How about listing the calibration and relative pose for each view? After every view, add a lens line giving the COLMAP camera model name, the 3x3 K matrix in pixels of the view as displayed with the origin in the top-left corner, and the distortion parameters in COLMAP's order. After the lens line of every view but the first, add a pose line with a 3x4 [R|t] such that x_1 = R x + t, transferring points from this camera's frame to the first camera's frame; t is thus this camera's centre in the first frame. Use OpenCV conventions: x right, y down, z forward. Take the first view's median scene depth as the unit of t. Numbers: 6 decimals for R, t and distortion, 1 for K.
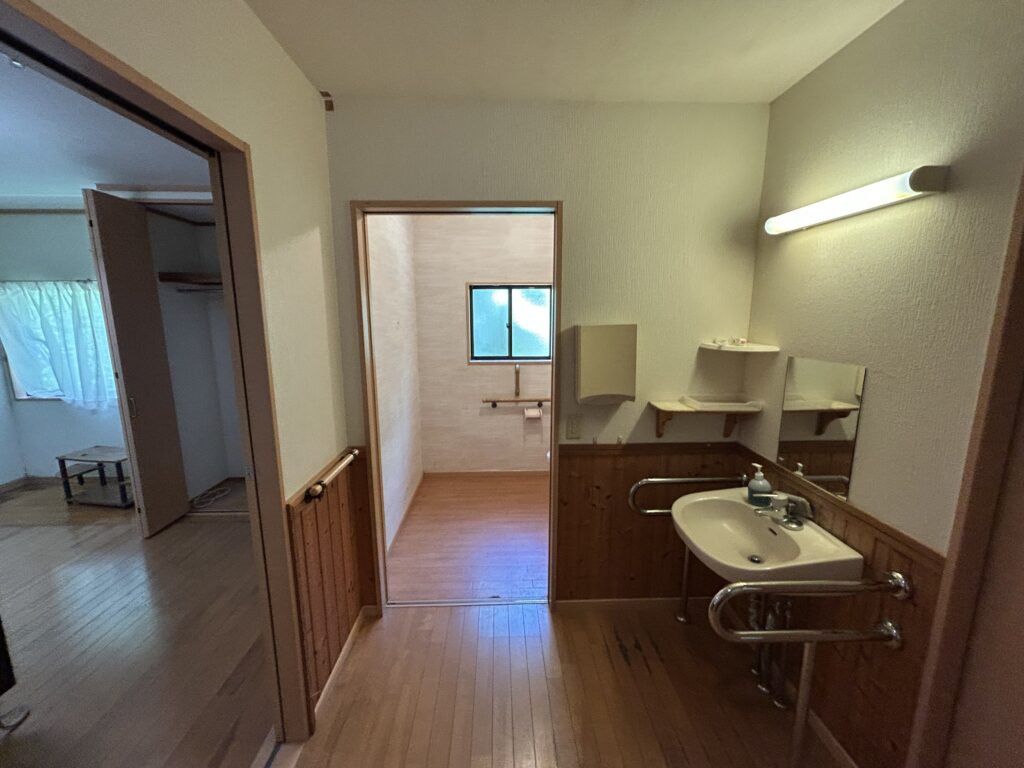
lens RADIAL K [[411.4, 0, 513.9], [0, 411.4, 387.4], [0, 0, 1]] dist [-0.000206, -0.000171]
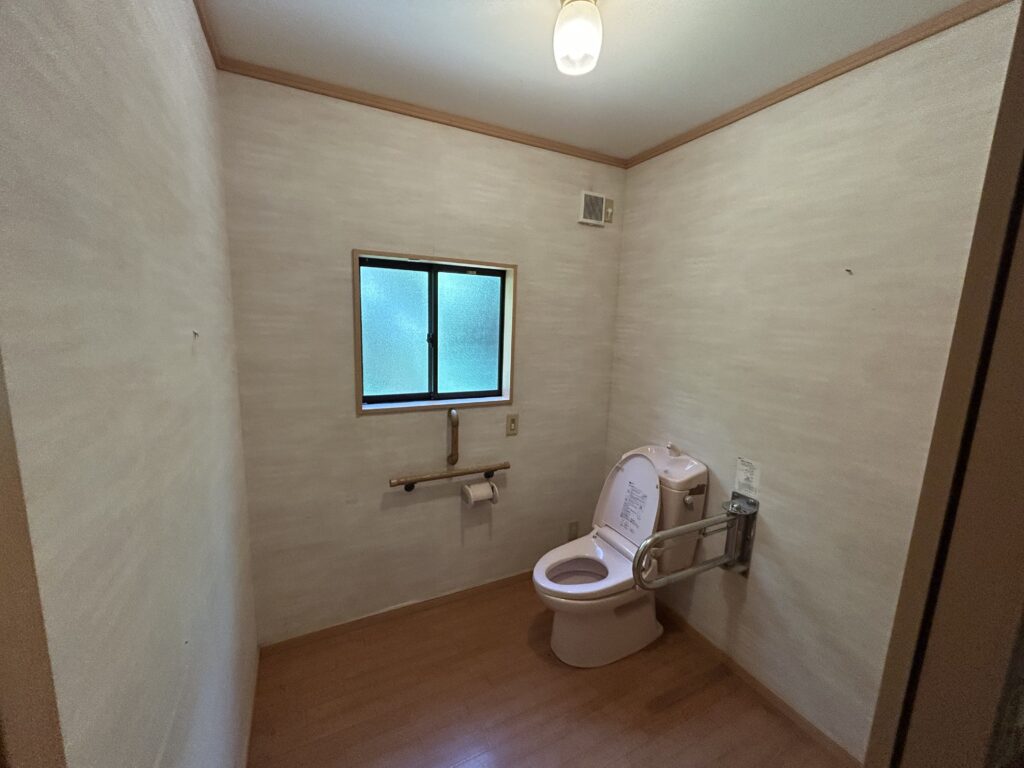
lens RADIAL K [[411.4, 0, 509.3], [0, 411.4, 386.5], [0, 0, 1]] dist [-0.000206, -0.000171]
pose [[0.910102, -0.036454, 0.412777, -0.143889], [0.041130, 0.999151, -0.002446, -0.078897], [-0.412337, 0.019203, 0.910829, 0.451885]]
